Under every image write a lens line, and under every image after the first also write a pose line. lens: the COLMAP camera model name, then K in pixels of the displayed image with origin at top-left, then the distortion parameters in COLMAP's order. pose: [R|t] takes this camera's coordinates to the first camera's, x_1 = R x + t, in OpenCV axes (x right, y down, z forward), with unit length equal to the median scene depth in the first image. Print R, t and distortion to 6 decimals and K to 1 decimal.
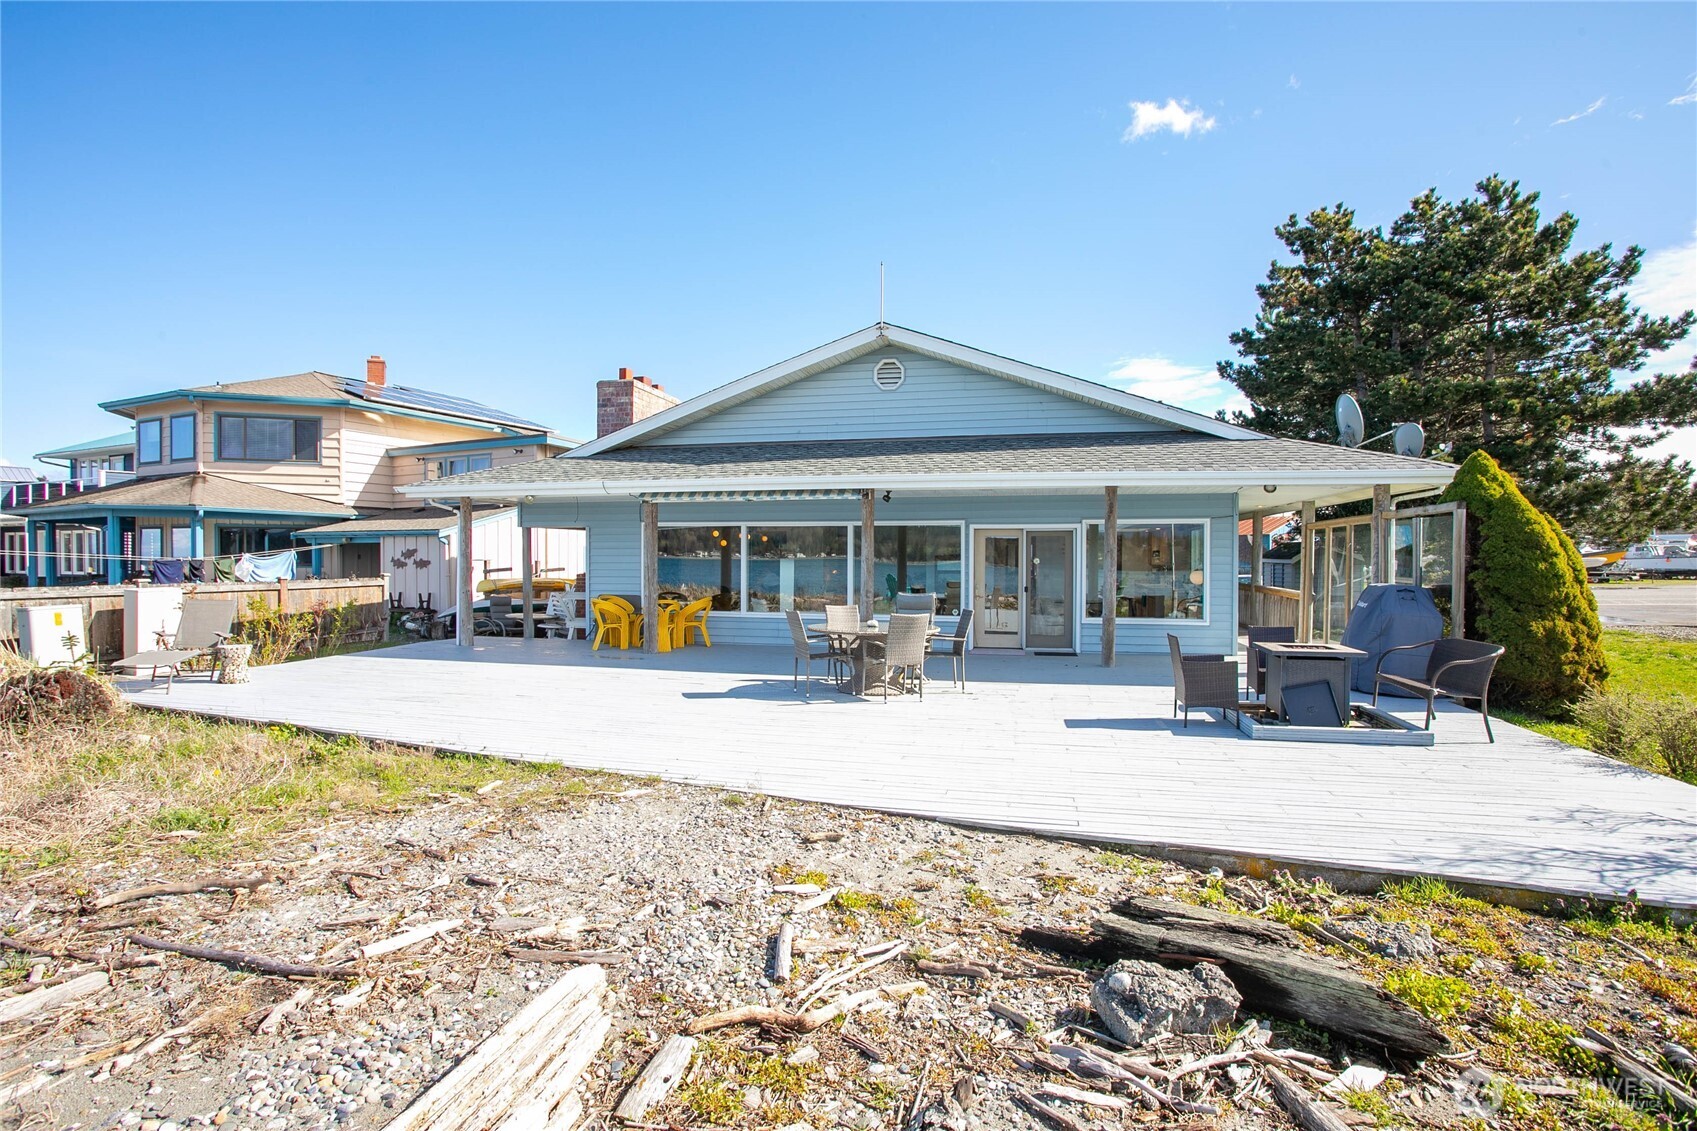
lens RADIAL K [[839.7, 0, 839.3], [0, 839.7, 558.4], [0, 0, 1]] dist [-0.051523, 0.021905]
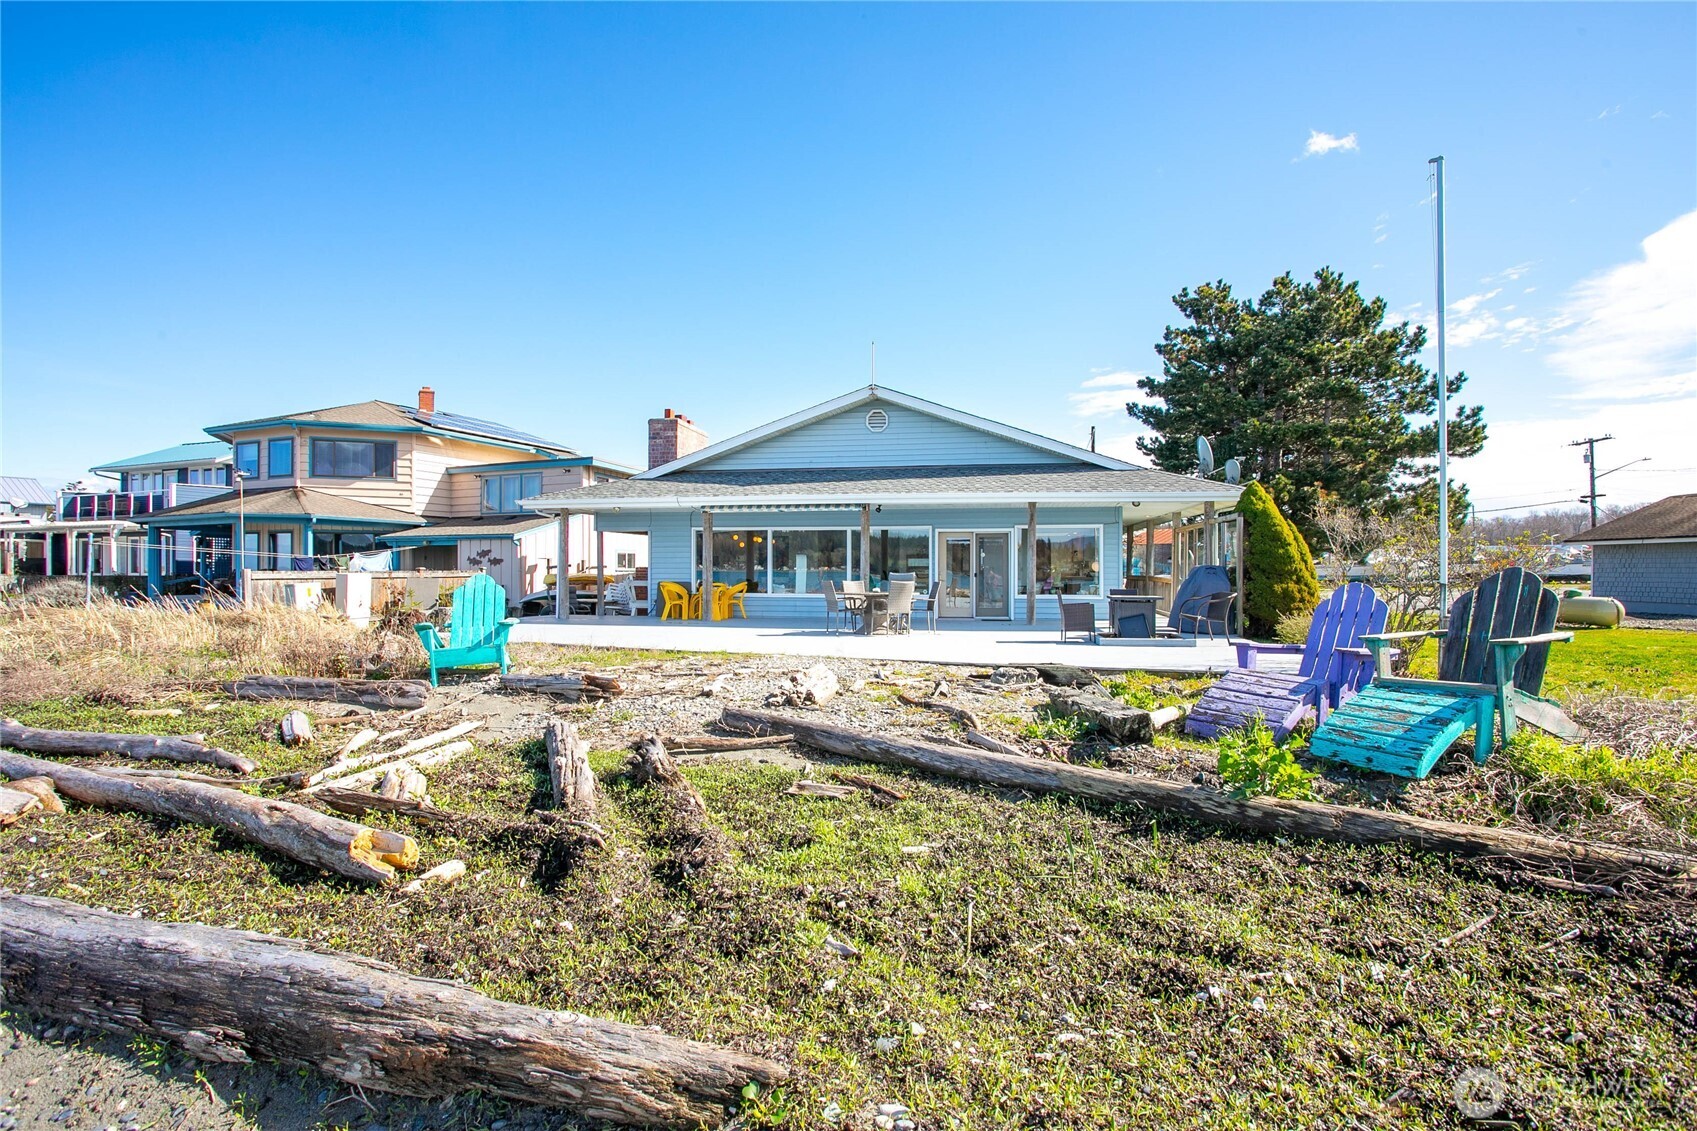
lens RADIAL K [[839.7, 0, 839.3], [0, 839.7, 558.4], [0, 0, 1]] dist [-0.051523, 0.021905]
pose [[0.998644, -0.000457, 0.052058, -0.059481], [0.001190, 0.999901, -0.014054, 0.021813], [-0.052046, 0.014097, 0.998545, -0.298917]]
